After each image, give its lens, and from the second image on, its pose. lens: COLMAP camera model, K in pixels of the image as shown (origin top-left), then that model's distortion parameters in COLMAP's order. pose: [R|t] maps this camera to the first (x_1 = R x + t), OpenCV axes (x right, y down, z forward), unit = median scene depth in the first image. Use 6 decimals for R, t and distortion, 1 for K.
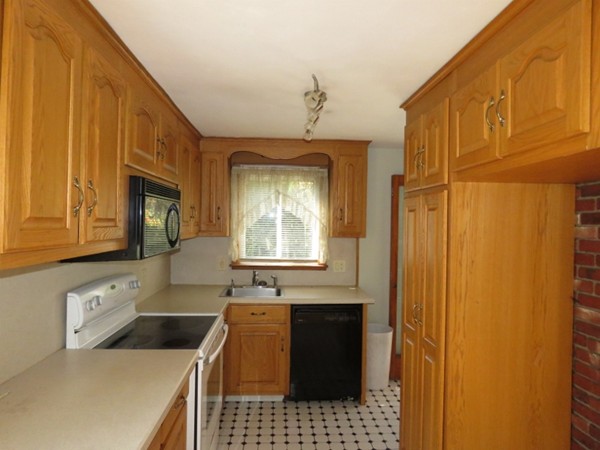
lens RADIAL K [[378.5, 0, 296.6], [0, 378.5, 224.6], [0, 0, 1]] dist [-0.003401, 0.001055]
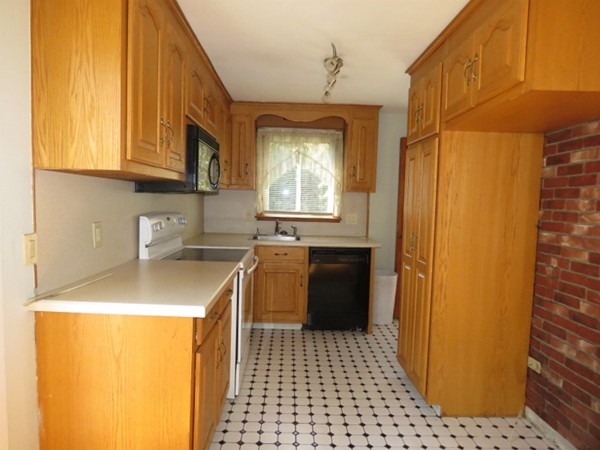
lens RADIAL K [[380.1, 0, 298.2], [0, 380.1, 225.4], [0, 0, 1]] dist [-0.004116, 0.001039]
pose [[0.999419, 0.012382, -0.031763, -0.017447], [-0.010447, 0.998121, 0.060374, 0.105700], [0.032451, -0.060007, 0.997670, -0.235719]]
